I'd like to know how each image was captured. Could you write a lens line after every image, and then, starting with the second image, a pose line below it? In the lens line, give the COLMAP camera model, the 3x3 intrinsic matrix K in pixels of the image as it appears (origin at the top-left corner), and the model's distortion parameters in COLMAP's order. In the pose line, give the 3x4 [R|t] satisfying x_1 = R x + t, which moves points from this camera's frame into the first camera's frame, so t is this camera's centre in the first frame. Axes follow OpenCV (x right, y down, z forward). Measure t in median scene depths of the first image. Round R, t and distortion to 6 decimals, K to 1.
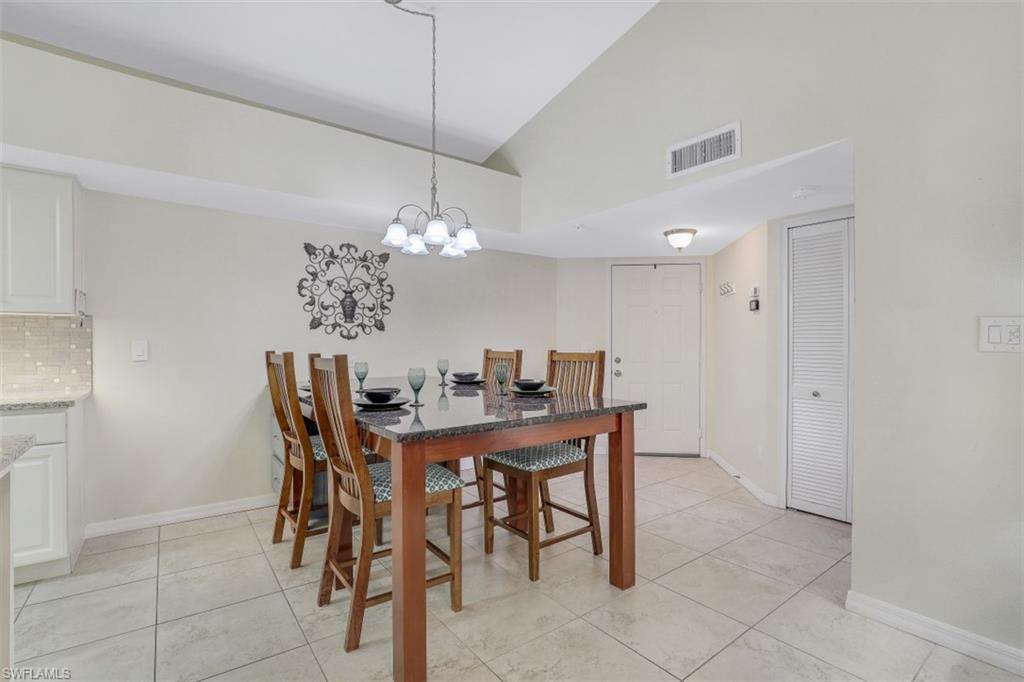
lens RADIAL K [[467.1, 0, 512.0], [0, 467.1, 341.0], [0, 0, 1]] dist [-0.023820, -0.000261]
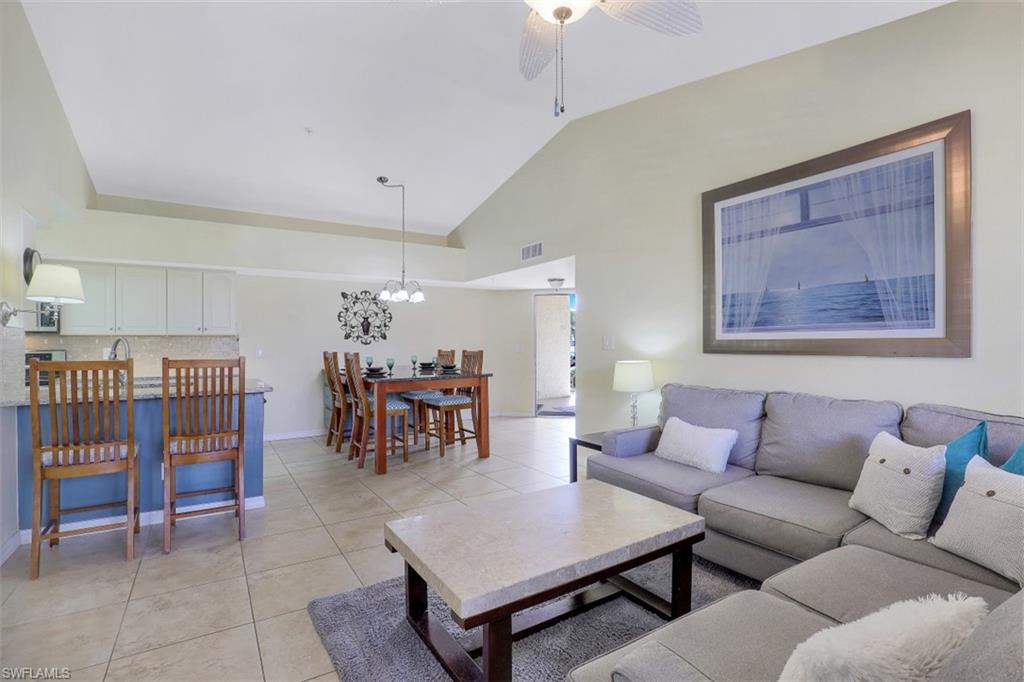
lens RADIAL K [[480.7, 0, 512.0], [0, 480.7, 341.0], [0, 0, 1]] dist [-0.002099, -0.000556]
pose [[0.997180, -0.006412, -0.074776, 0.378586], [0.006423, 0.999979, -0.000092, -0.014976], [0.074775, -0.000389, 0.997200, -0.871477]]
